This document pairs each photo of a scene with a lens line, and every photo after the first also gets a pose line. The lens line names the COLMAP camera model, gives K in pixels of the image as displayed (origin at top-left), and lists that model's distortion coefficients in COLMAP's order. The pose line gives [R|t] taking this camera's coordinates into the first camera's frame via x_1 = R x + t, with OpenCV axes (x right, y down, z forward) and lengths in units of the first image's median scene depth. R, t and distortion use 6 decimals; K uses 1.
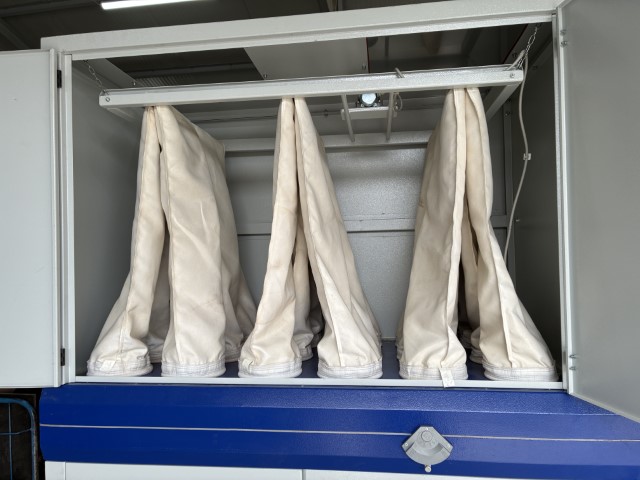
lens RADIAL K [[444.6, 0, 320.0], [0, 444.6, 240.0], [0, 0, 1]] dist [0.023342, -0.000383]
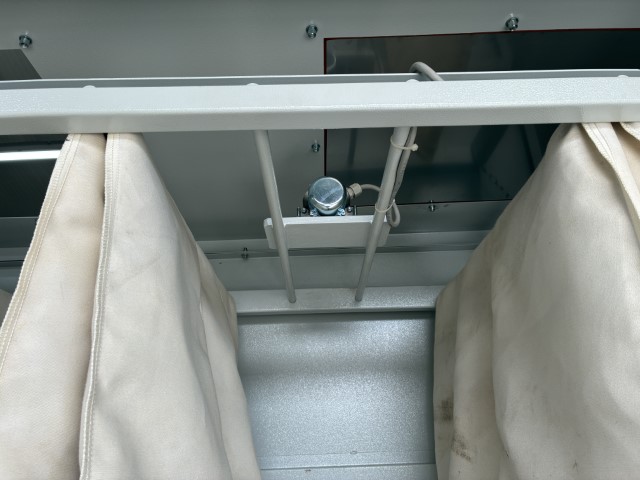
lens RADIAL K [[481.3, 0, 322.2], [0, 481.3, 240.8], [0, 0, 1]] dist [0.075913, -0.105218]
pose [[0.991915, 0.036823, 0.121443, 0.045901], [0.012419, 0.924214, -0.381672, -0.089385], [-0.126294, 0.380095, 0.916285, 0.558517]]
